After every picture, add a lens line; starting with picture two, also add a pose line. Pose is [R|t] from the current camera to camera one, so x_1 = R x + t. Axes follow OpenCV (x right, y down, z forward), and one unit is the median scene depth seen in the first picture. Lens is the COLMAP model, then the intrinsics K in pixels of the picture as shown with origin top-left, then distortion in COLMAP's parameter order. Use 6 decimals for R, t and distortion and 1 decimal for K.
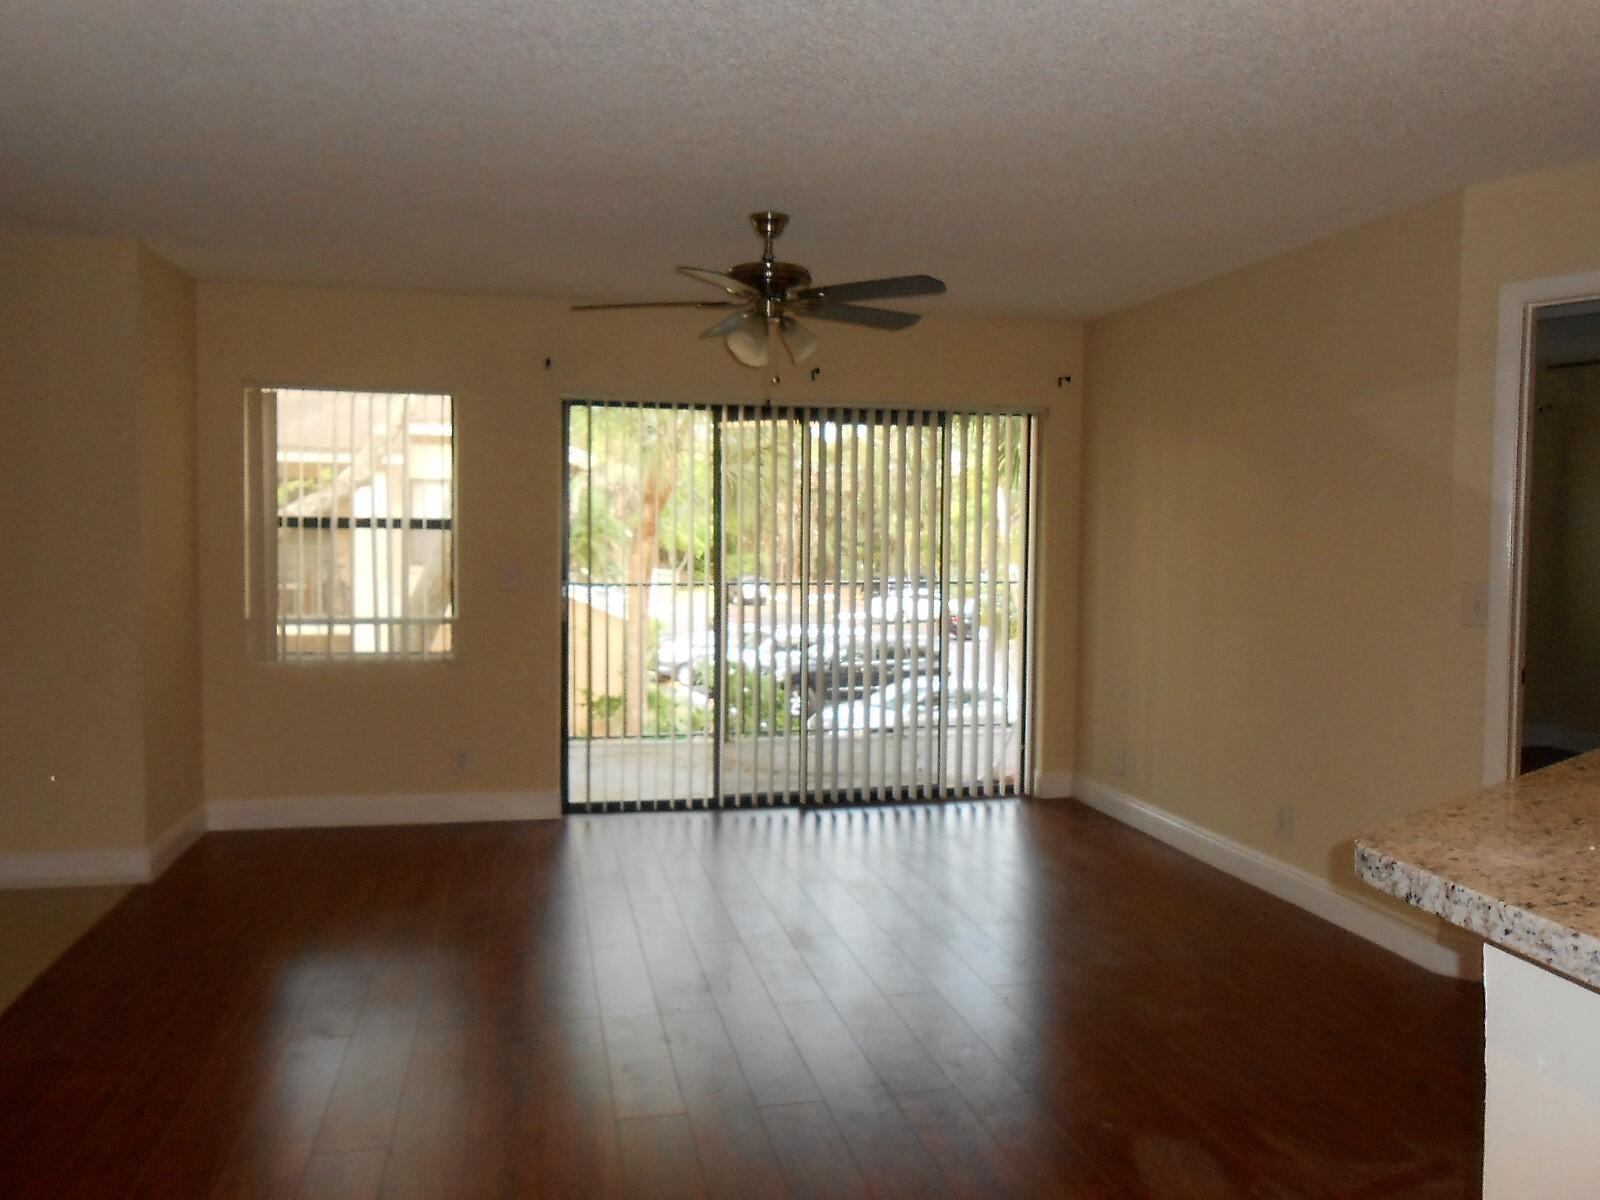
lens RADIAL K [[1276.4, 0, 795.3], [0, 1276.4, 604.1], [0, 0, 1]] dist [-0.010139, 0.022580]
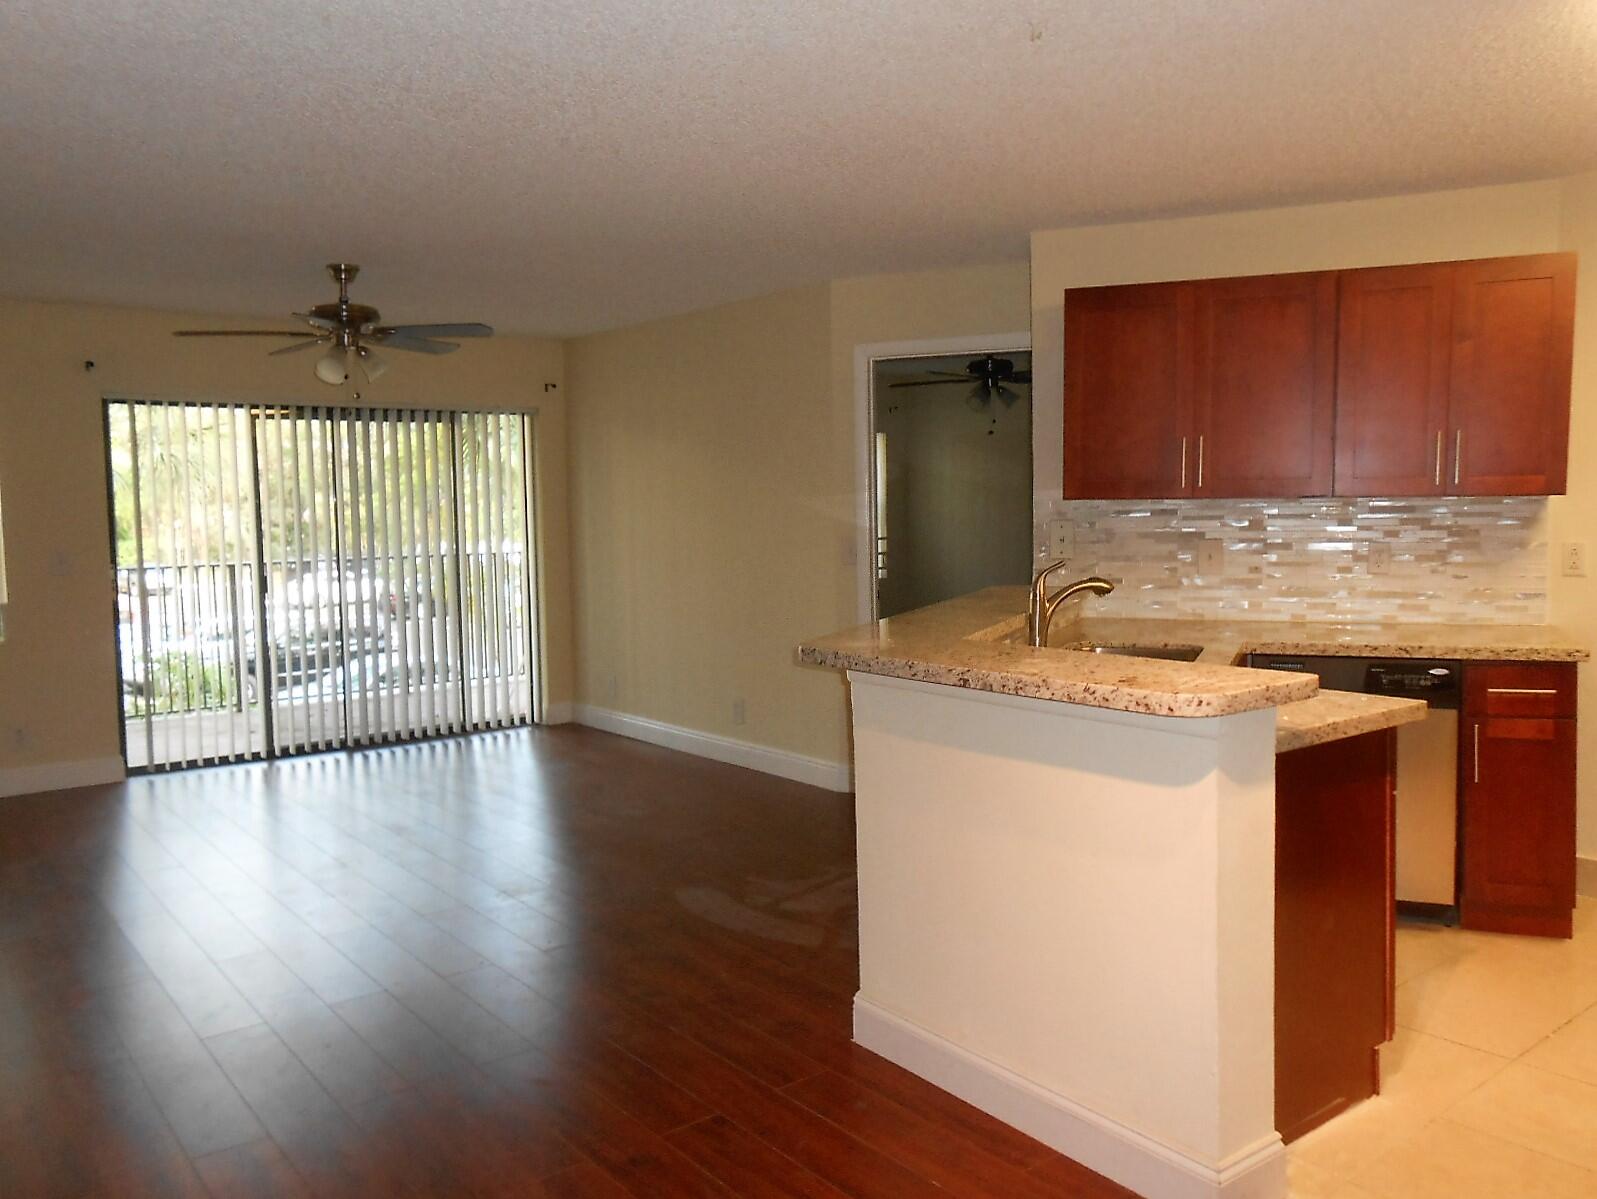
lens RADIAL K [[1274.0, 0, 804.6], [0, 1274.0, 605.6], [0, 0, 1]] dist [-0.010139, 0.022580]
pose [[0.900766, -0.056880, 0.430565, -0.114305], [0.047636, 0.998345, 0.032228, 0.009398], [-0.431685, -0.008519, 0.901984, -0.229787]]
